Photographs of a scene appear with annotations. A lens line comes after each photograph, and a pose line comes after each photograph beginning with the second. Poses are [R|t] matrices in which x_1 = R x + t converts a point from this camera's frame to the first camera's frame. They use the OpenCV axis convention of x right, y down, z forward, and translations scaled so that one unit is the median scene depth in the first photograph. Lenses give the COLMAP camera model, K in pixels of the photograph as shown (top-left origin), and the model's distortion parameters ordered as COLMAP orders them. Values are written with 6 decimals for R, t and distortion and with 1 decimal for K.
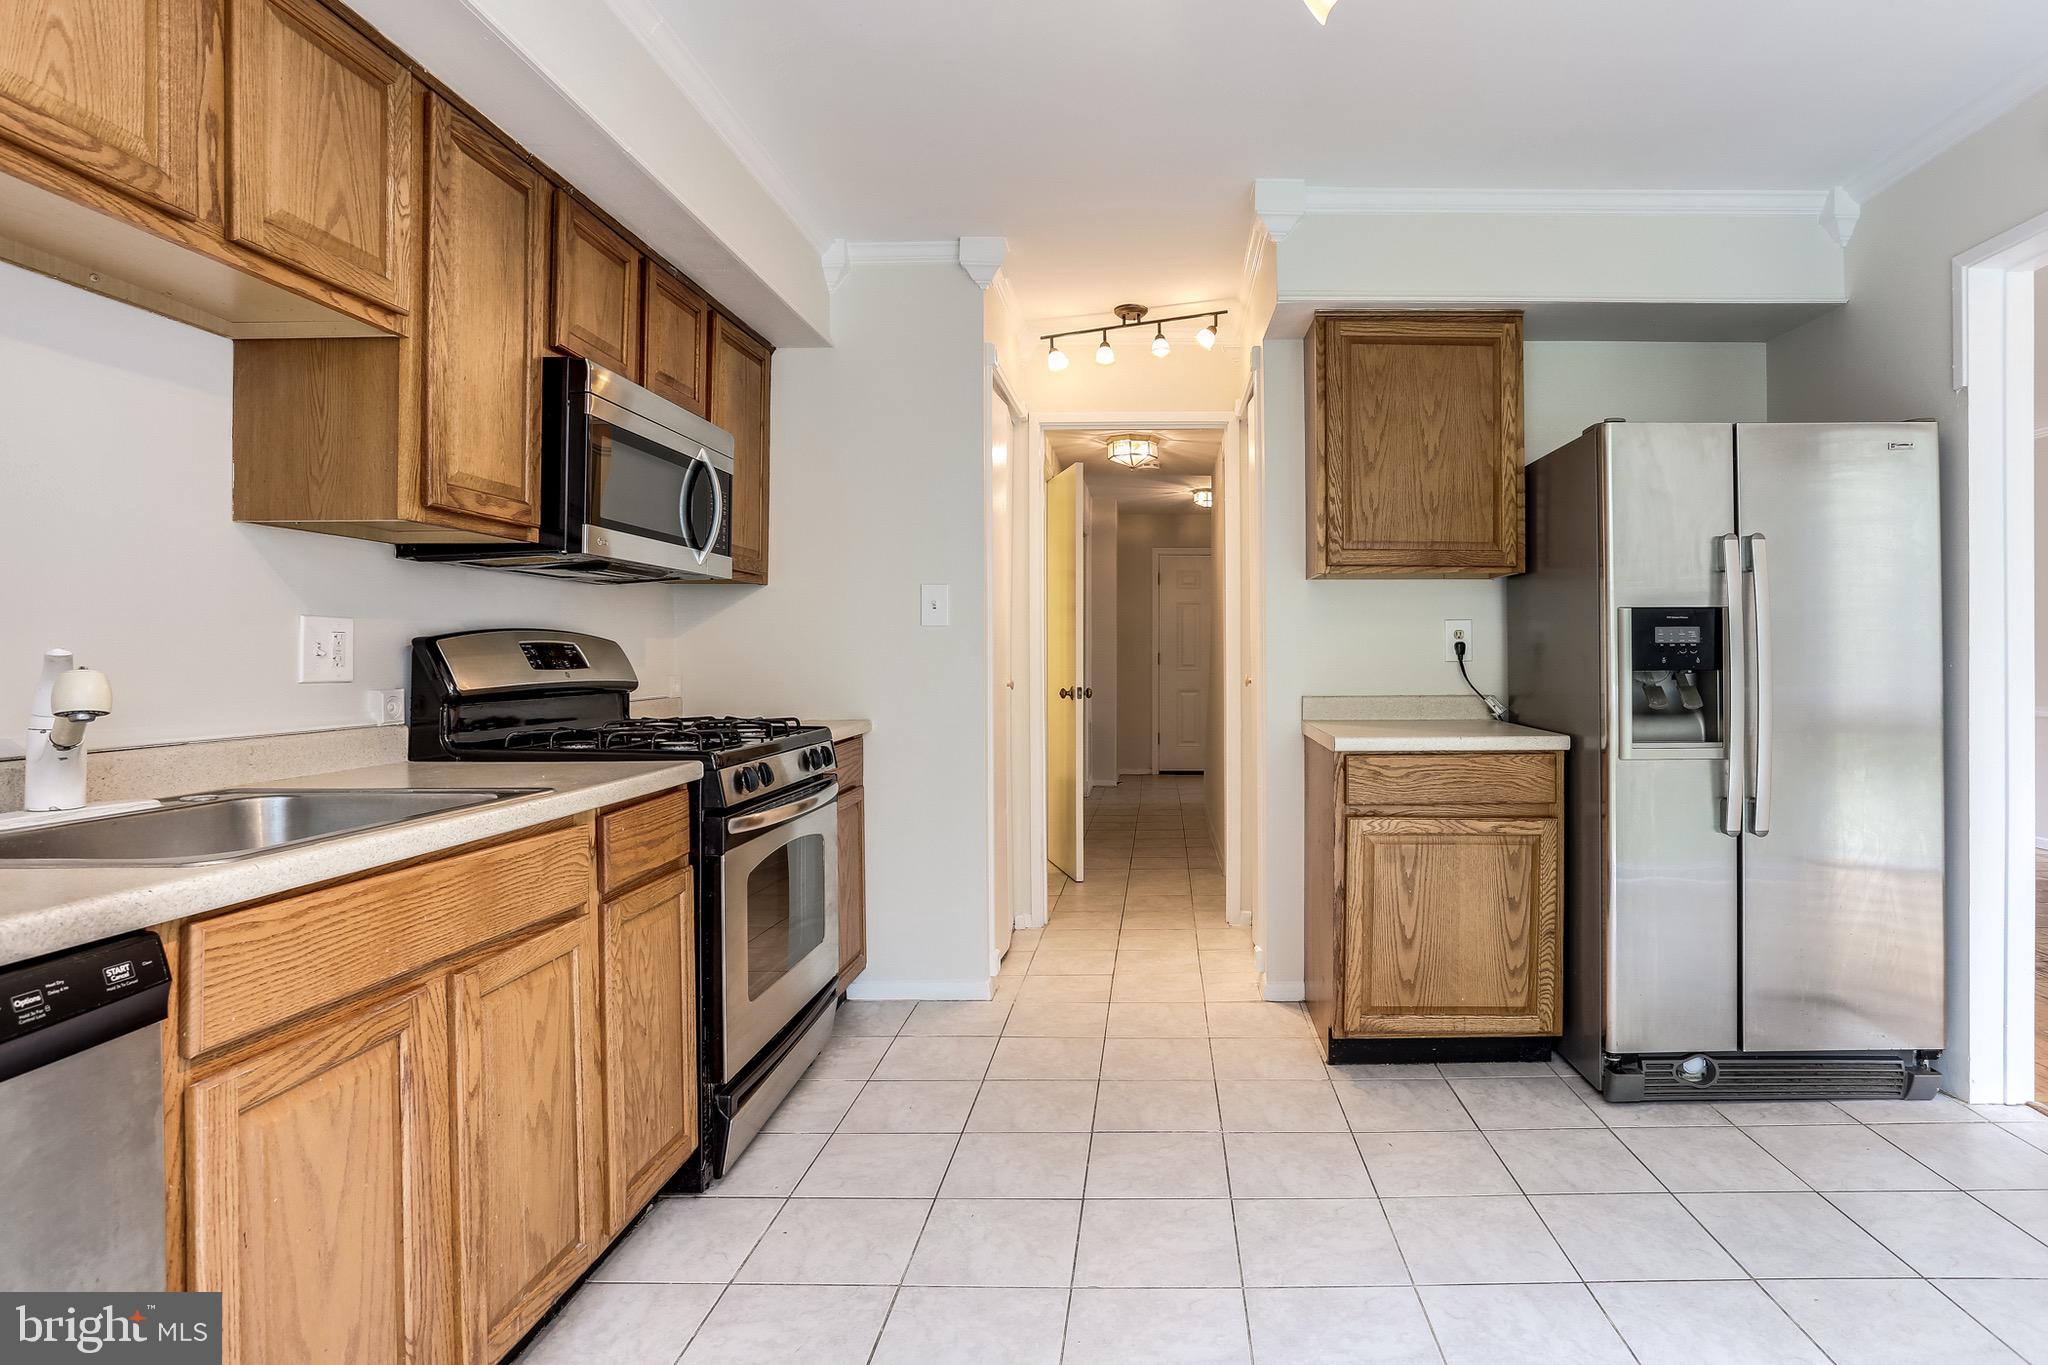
lens RADIAL K [[1067.1, 0, 1167.5], [0, 1067.1, 655.6], [0, 0, 1]] dist [-0.047009, 0.022465]
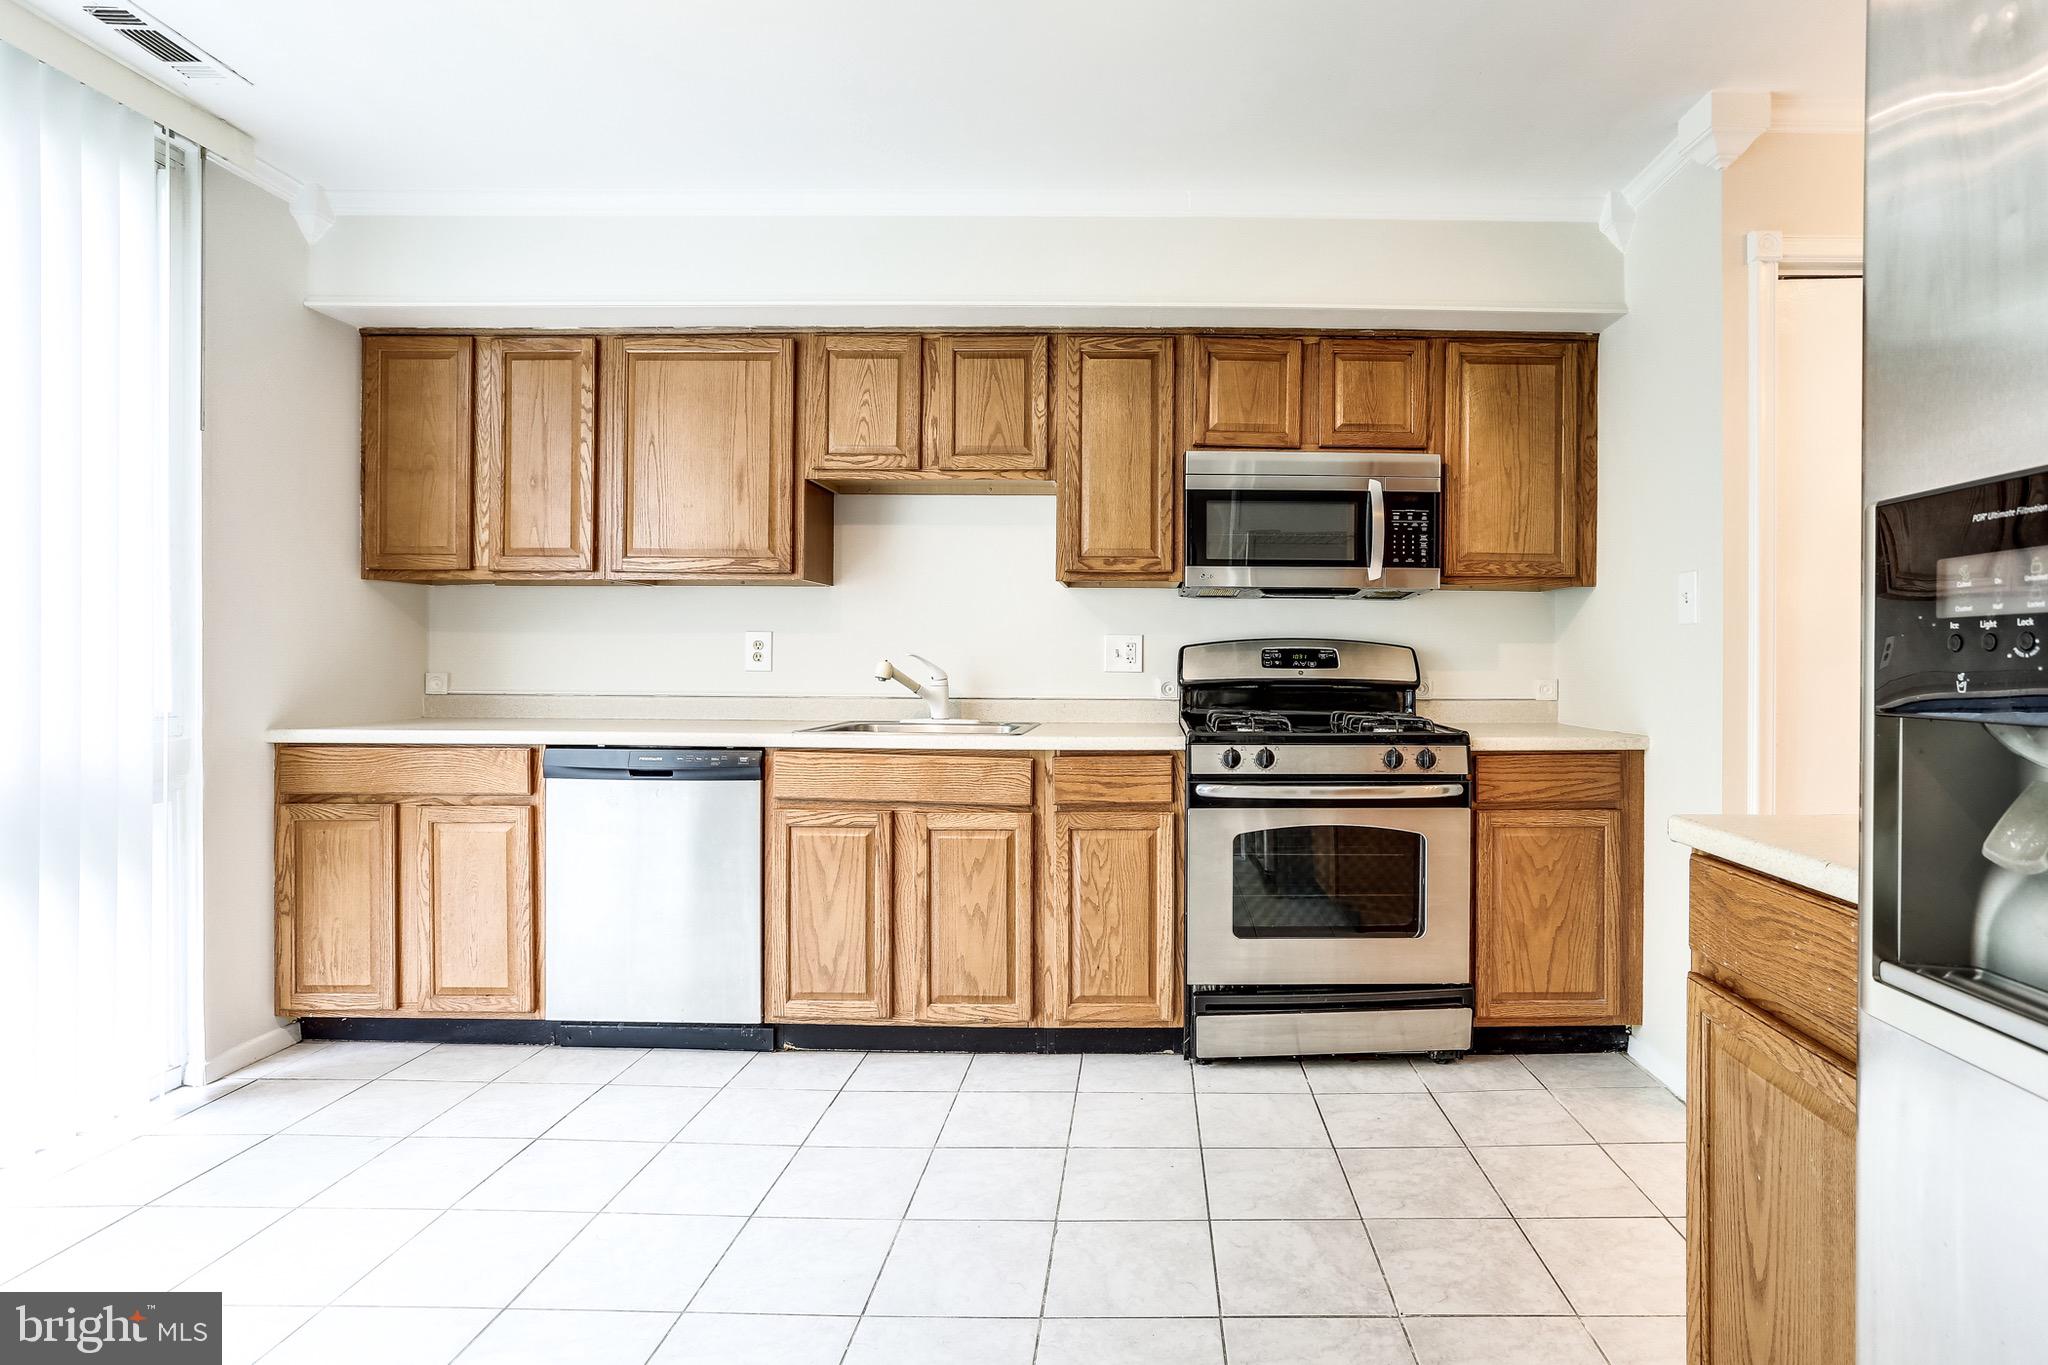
lens RADIAL K [[1035.9, 0, 1151.3], [0, 1035.9, 658.9], [0, 0, 1]] dist [-0.045341, 0.021877]
pose [[-0.000592, 0.002423, -0.999997, 0.714833], [-0.007472, 0.999969, 0.002427, -0.000918], [0.999972, 0.007474, -0.000574, 0.788567]]
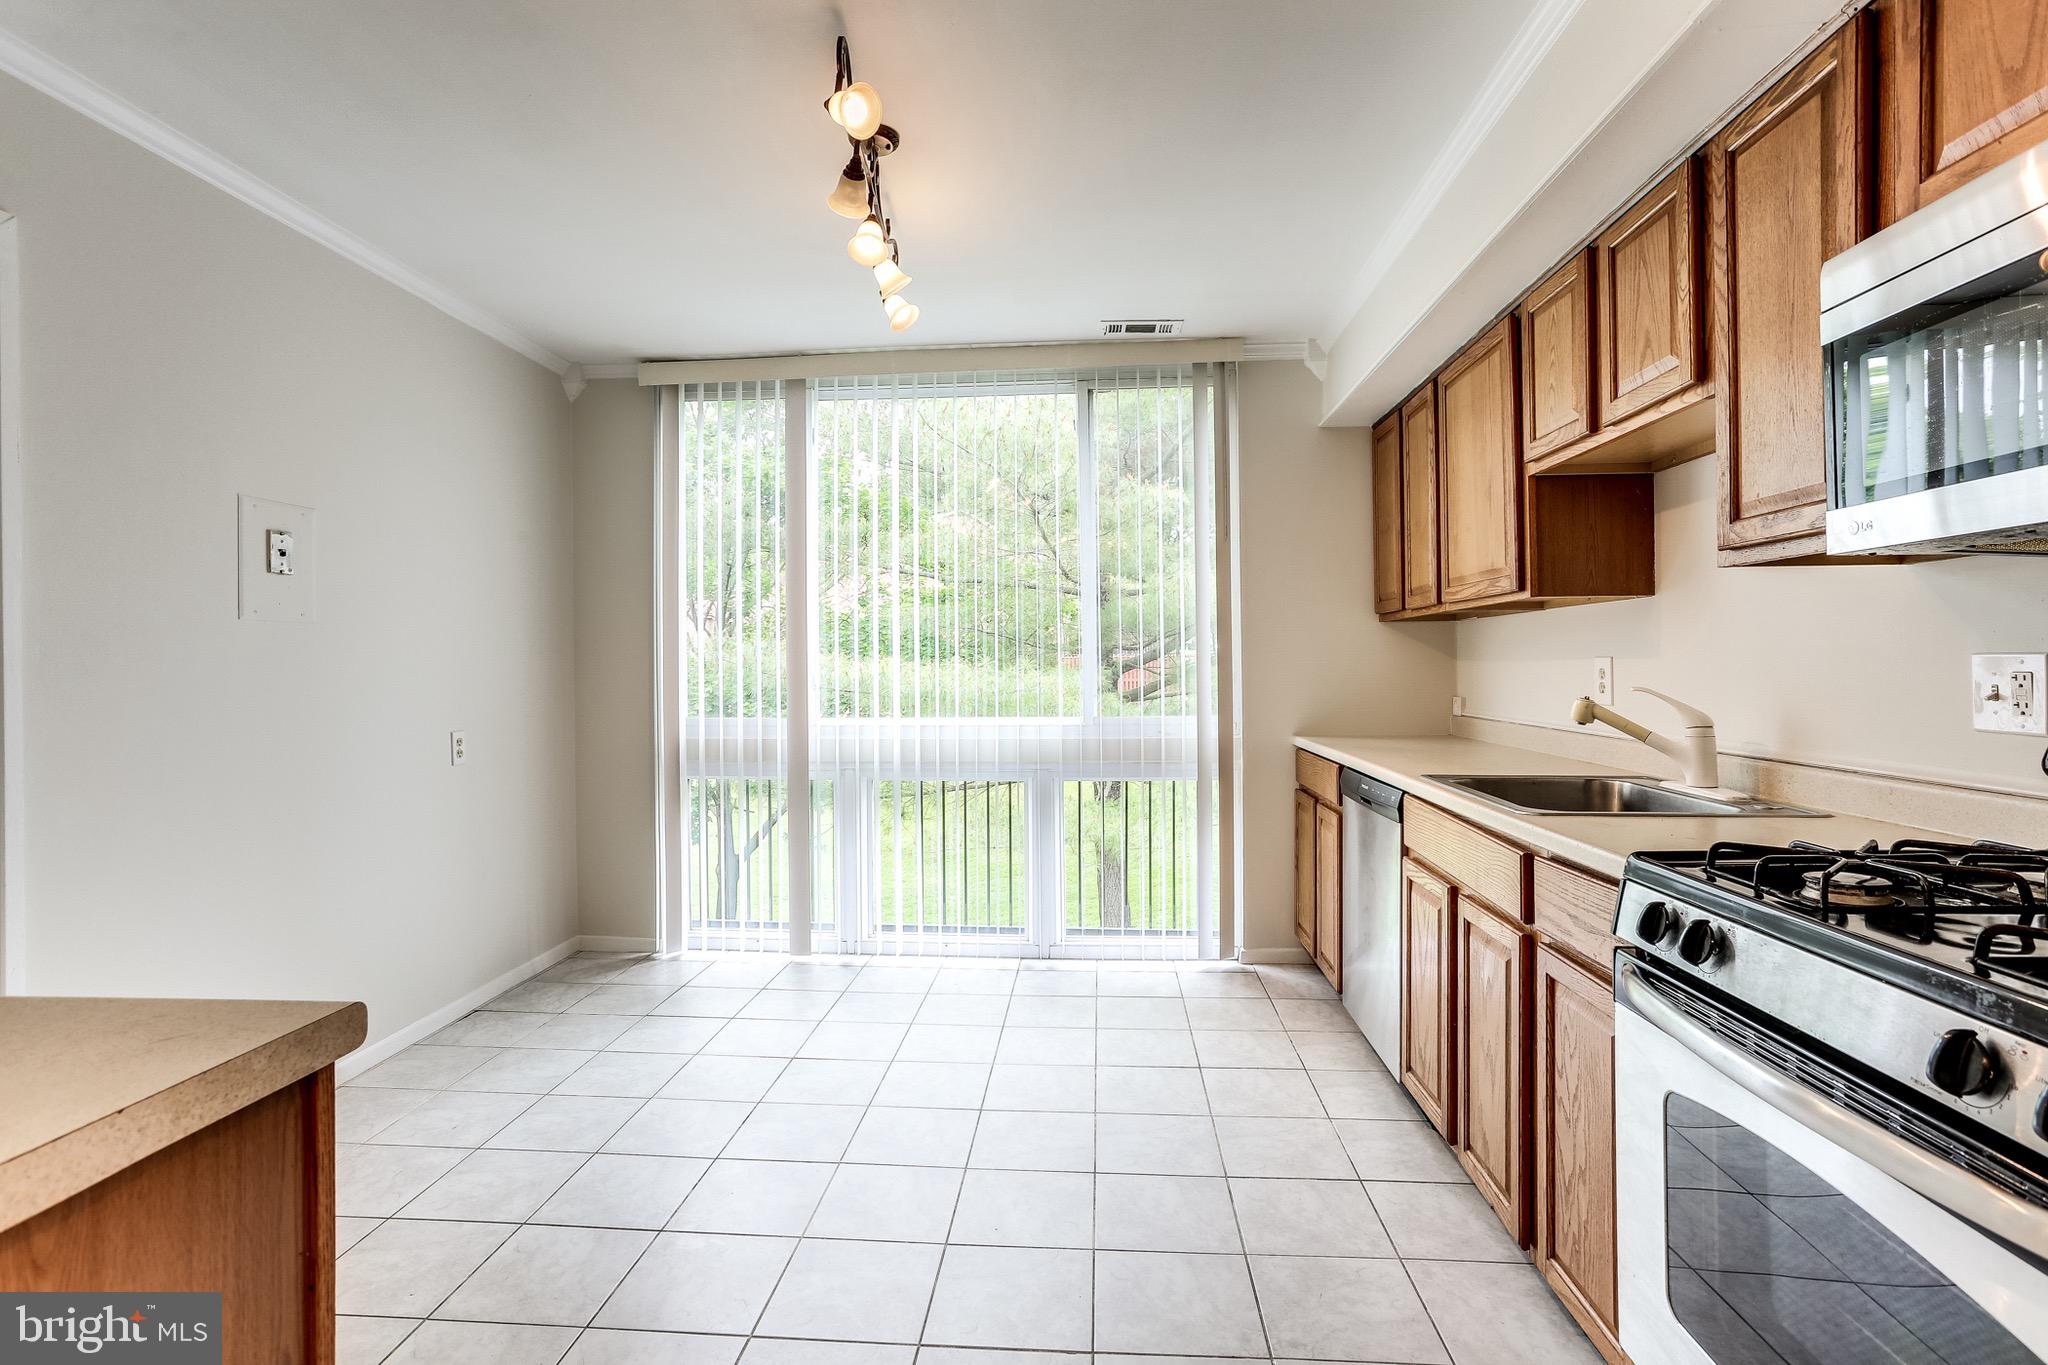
lens RADIAL K [[985.2, 0, 1021.4], [0, 985.2, 685.4], [0, 0, 1]] dist [-0.039769, 0.026045]
pose [[-0.996395, 0.008999, 0.084355, -0.075631], [0.010584, 0.999775, 0.018358, -0.025706], [-0.084171, 0.019185, -0.996267, 1.363771]]
